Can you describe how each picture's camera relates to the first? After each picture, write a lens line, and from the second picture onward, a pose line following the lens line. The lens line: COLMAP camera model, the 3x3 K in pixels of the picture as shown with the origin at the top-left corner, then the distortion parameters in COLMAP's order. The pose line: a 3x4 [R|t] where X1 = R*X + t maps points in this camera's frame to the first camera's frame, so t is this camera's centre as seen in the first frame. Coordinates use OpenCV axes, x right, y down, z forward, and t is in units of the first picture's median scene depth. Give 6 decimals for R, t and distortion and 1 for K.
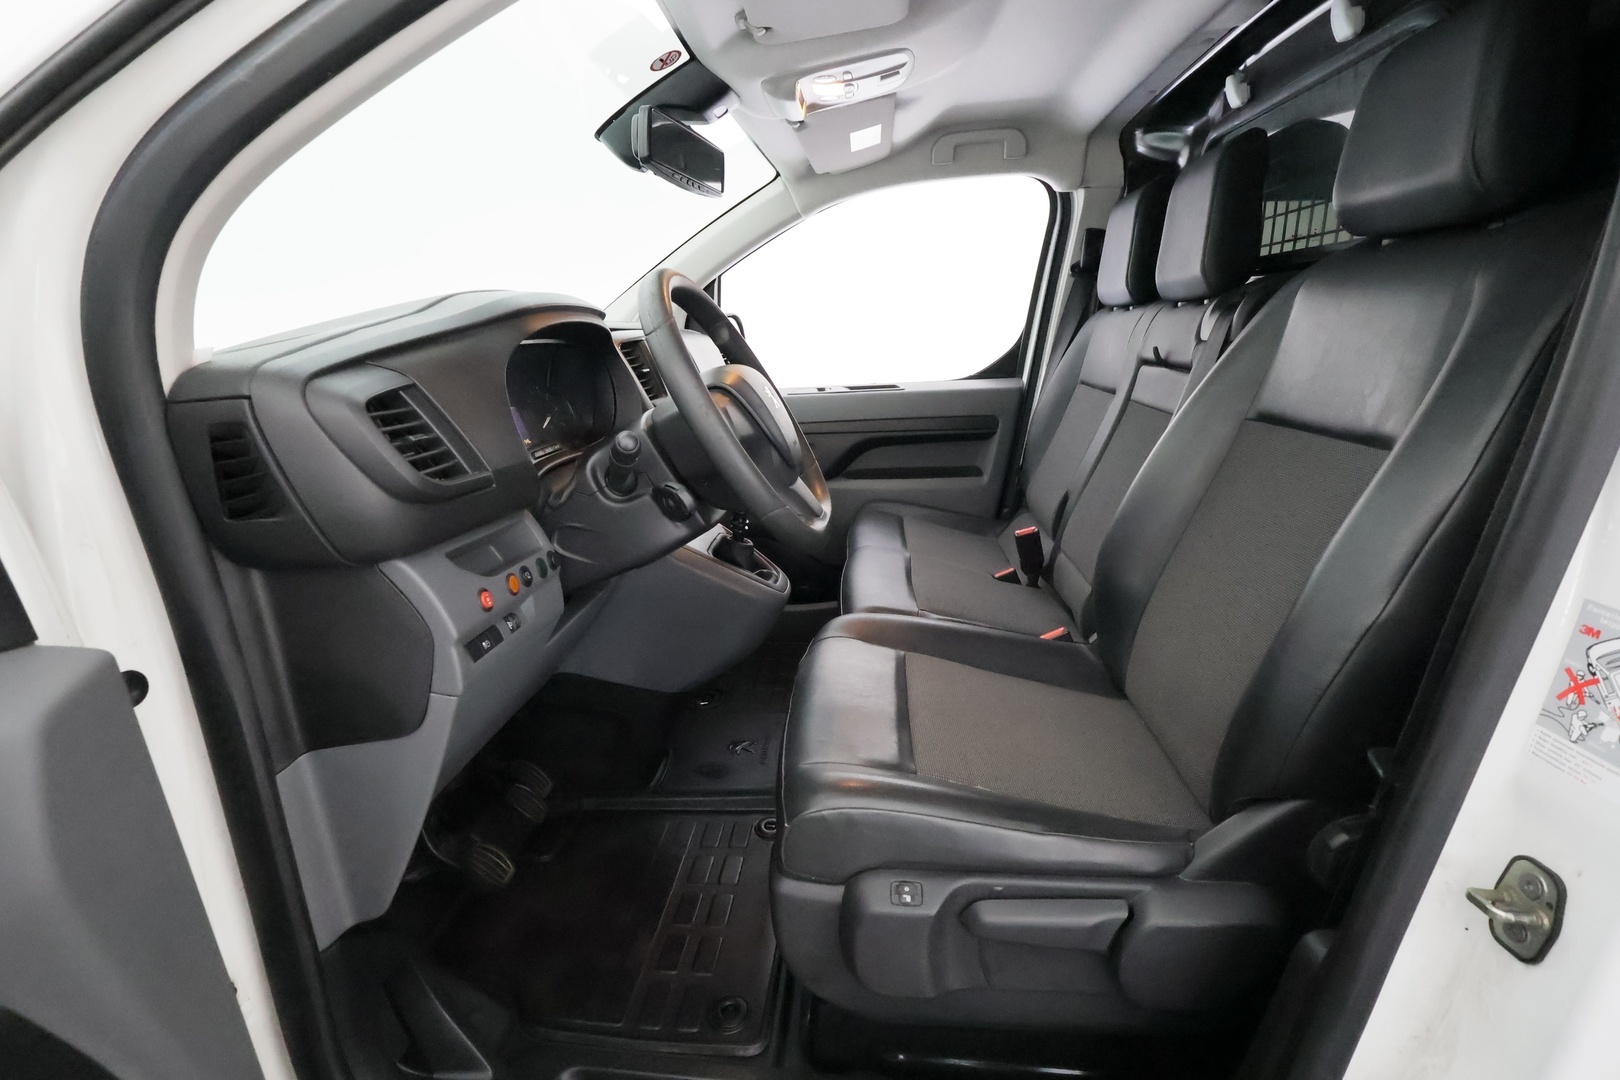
lens RADIAL K [[747.0, 0, 810.0], [0, 747.0, 540.0], [0, 0, 1]] dist [-0.003537, 0.000503]
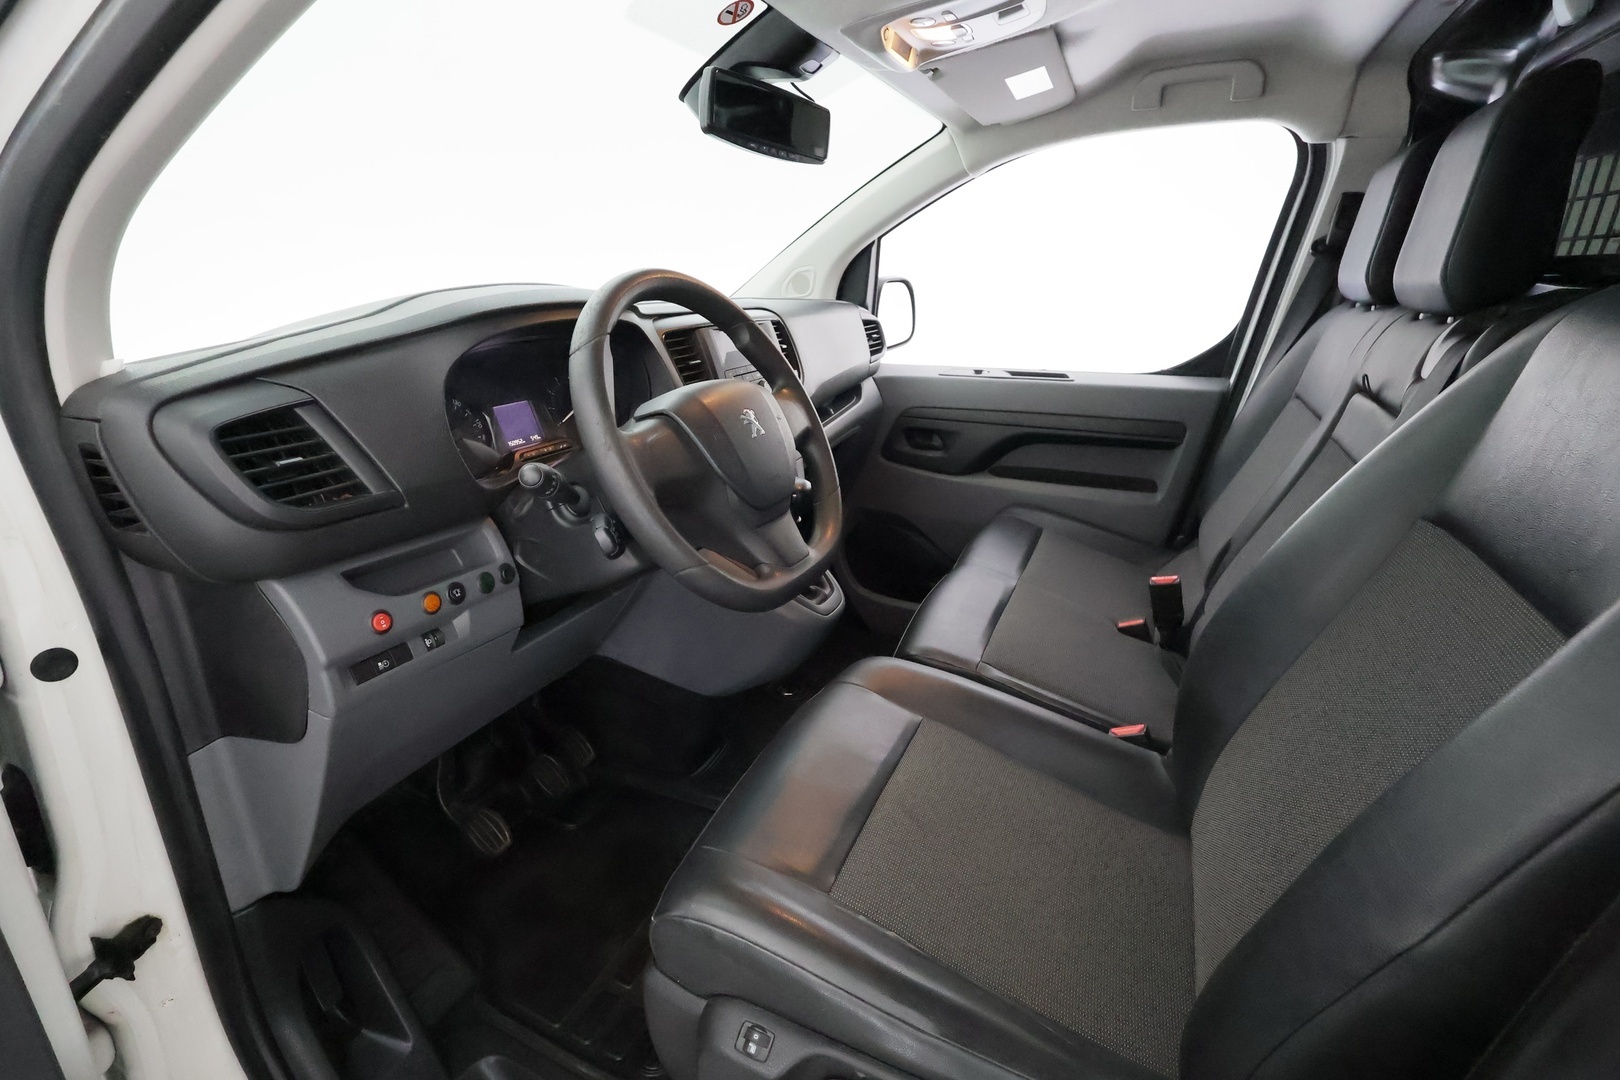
lens RADIAL K [[747.0, 0, 810.0], [0, 747.0, 540.0], [0, 0, 1]] dist [-0.003537, 0.000503]
pose [[0.941462, 0.149254, -0.302280, 0.218691], [-0.126146, 0.987482, 0.094693, -0.110274], [0.312629, -0.051019, 0.948504, 0.145562]]
